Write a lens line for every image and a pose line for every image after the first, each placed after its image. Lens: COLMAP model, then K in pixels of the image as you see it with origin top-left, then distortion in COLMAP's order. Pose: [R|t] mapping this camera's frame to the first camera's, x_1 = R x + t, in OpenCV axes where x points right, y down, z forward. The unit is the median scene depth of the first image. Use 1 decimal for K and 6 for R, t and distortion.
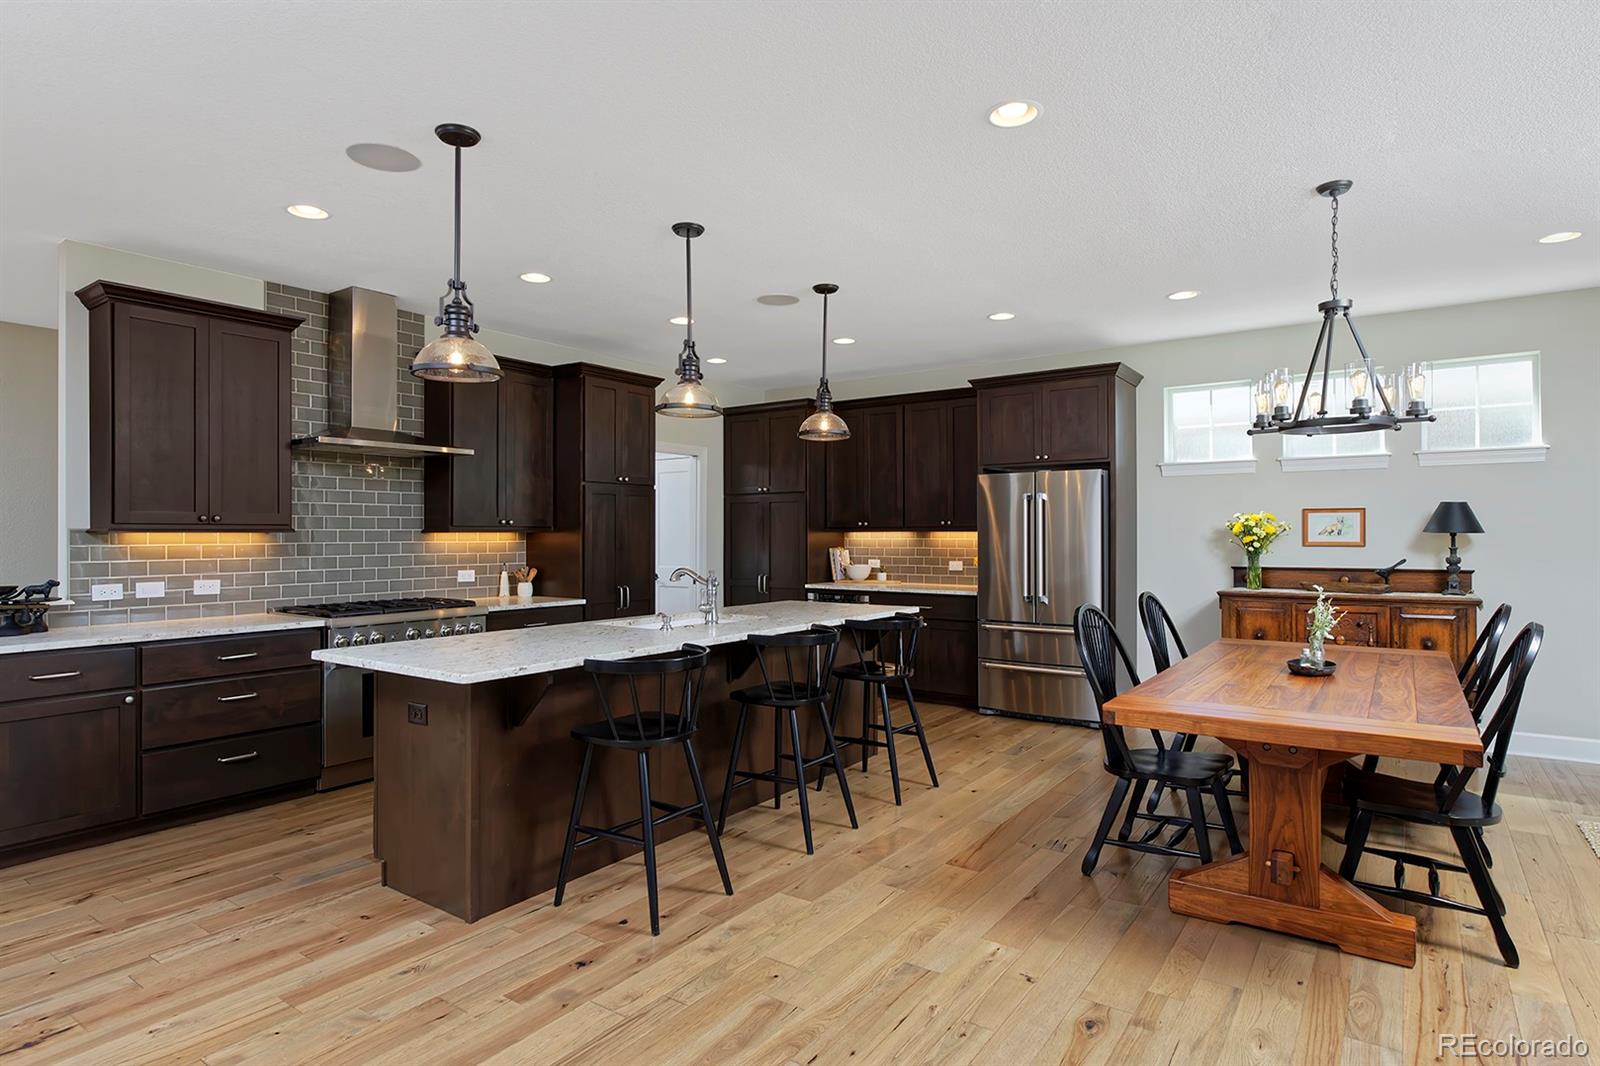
lens RADIAL K [[849.1, 0, 801.6], [0, 849.1, 533.7], [0, 0, 1]] dist [-0.003209, -0.000313]
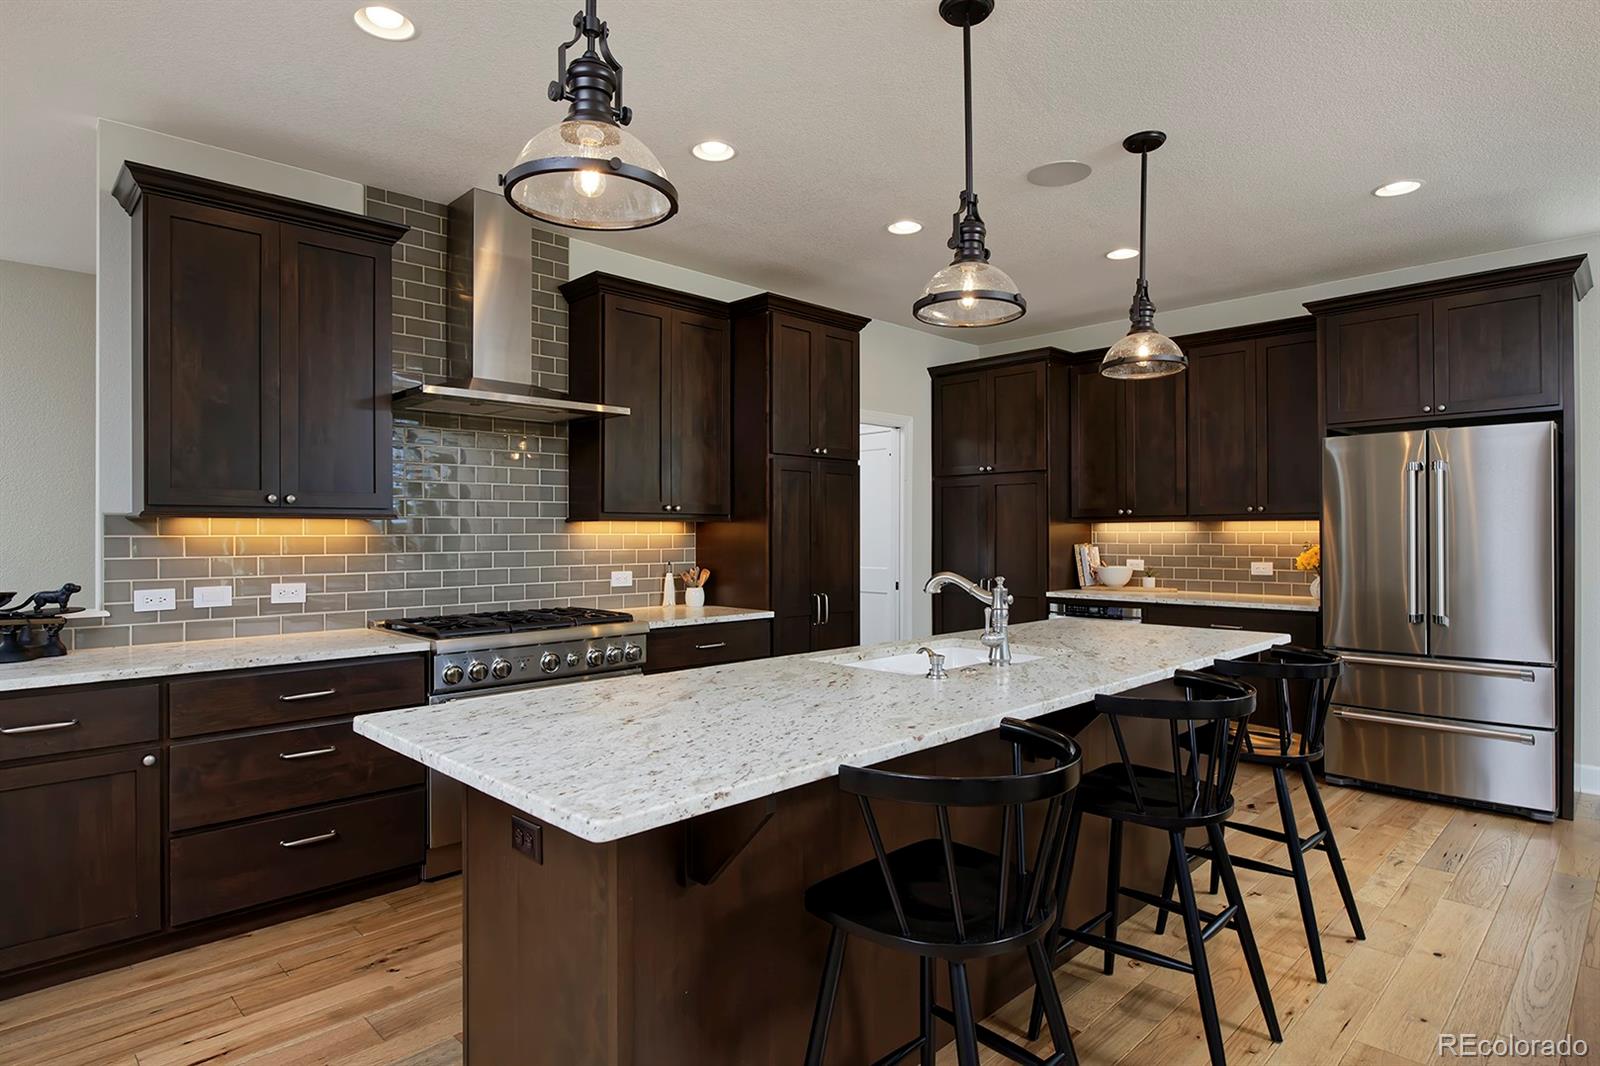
lens RADIAL K [[863.7, 0, 800.3], [0, 863.7, 533.2], [0, 0, 1]] dist [-0.007633, 0.000434]
pose [[0.983800, -0.001325, -0.179264, -0.115352], [0.001462, 0.999999, 0.000630, 0.009826], [0.179263, -0.000882, 0.983801, 0.312250]]
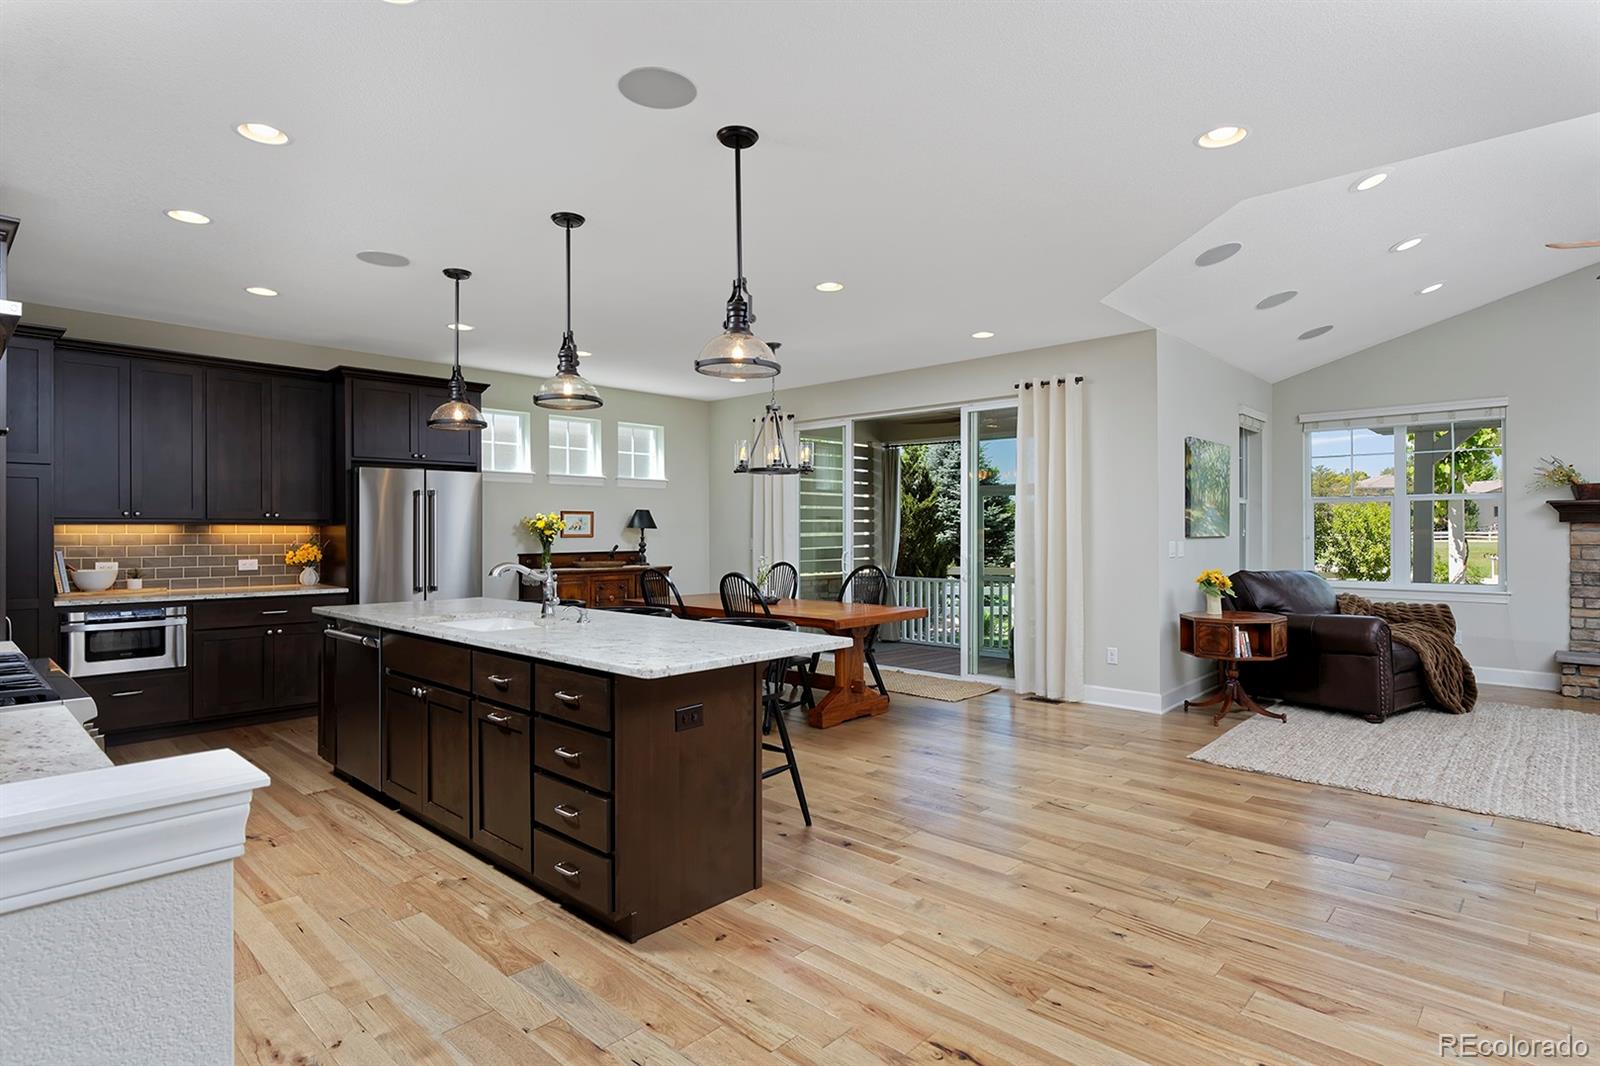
lens RADIAL K [[849.1, 0, 787.1], [0, 849.1, 530.3], [0, 0, 1]] dist [-0.003209, -0.000313]
pose [[0.144120, 0.001807, 0.989559, -0.913679], [-0.001260, 0.999998, -0.001643, 0.005410], [-0.989559, -0.001010, 0.144122, 0.511249]]
